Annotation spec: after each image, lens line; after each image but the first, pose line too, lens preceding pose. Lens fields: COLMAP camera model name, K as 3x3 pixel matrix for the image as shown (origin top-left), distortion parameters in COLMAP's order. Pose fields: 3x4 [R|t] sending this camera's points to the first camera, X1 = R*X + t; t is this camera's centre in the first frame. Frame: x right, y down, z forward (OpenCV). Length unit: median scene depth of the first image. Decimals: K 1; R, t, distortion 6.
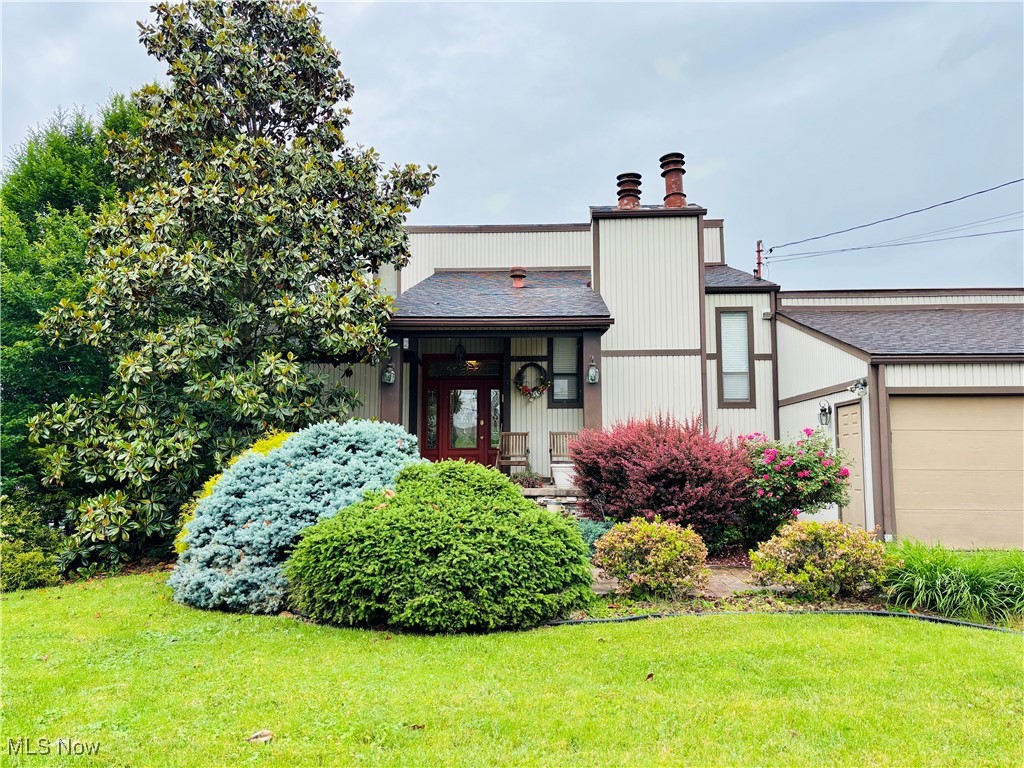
lens RADIAL K [[777.9, 0, 515.6], [0, 777.9, 389.9], [0, 0, 1]] dist [0.013514, 0.004868]
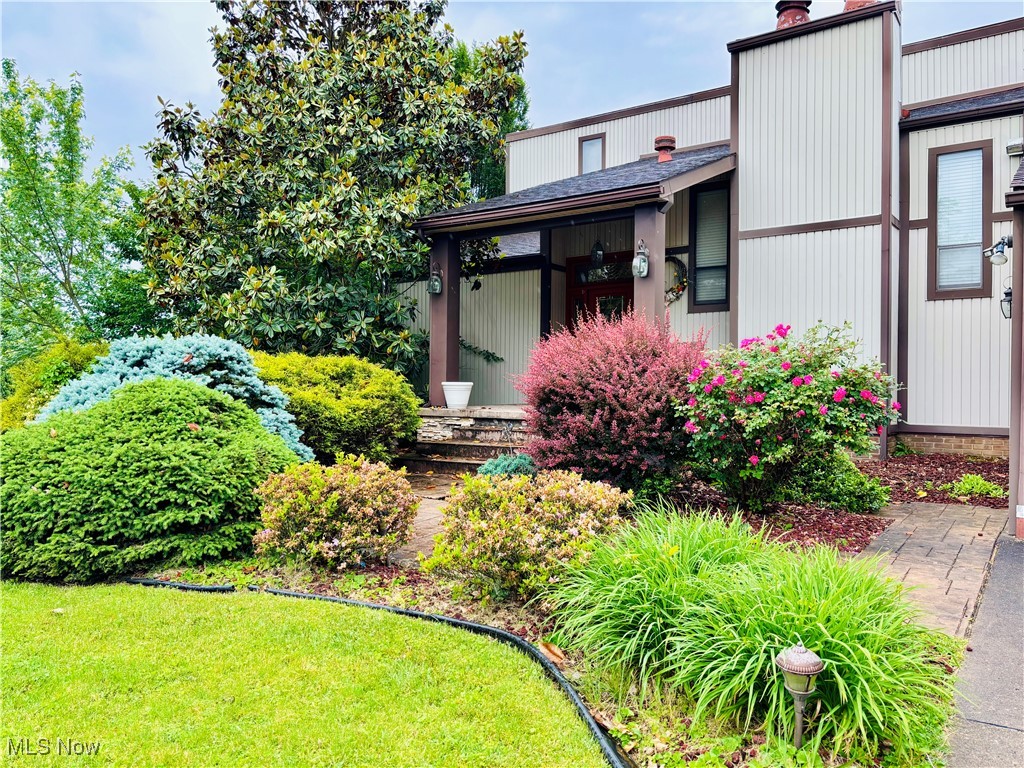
lens RADIAL K [[777.9, 0, 515.6], [0, 777.9, 389.9], [0, 0, 1]] dist [0.013514, 0.004868]
pose [[0.836856, 0.007876, -0.547367, 0.331226], [0.049993, 0.994619, 0.090744, 0.021205], [0.545136, -0.103305, 0.831958, 0.227725]]
